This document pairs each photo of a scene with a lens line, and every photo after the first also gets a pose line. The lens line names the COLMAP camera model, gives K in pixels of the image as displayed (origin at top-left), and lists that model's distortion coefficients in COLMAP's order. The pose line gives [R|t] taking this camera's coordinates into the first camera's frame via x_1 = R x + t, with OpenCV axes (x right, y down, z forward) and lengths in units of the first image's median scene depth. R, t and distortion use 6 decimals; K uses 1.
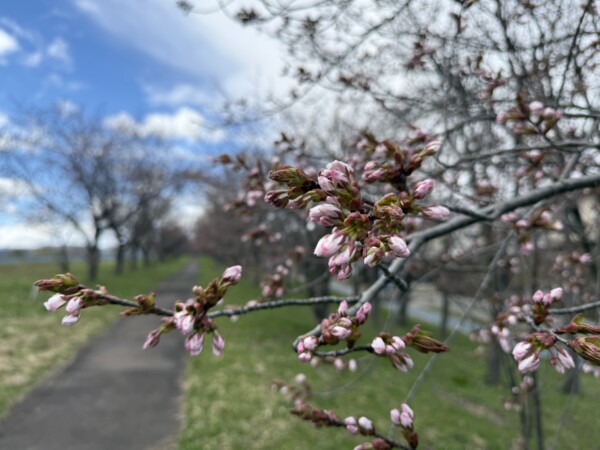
lens RADIAL K [[441.5, 0, 302.8], [0, 441.5, 224.0], [0, 0, 1]] dist [0.006799, -0.015011]
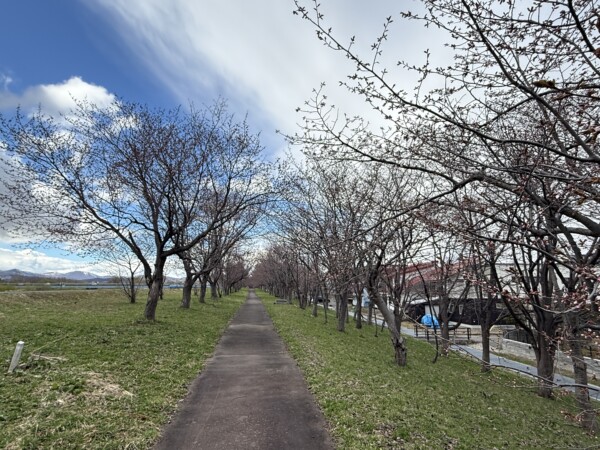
lens RADIAL K [[347.1, 0, 300.2], [0, 347.1, 225.7], [0, 0, 1]] dist [0.001327, 0.000088]
pose [[0.994789, 0.019400, -0.100090, -0.204545], [-0.030638, 0.993236, -0.111994, 0.031440], [0.097241, 0.114477, 0.988655, 0.536992]]
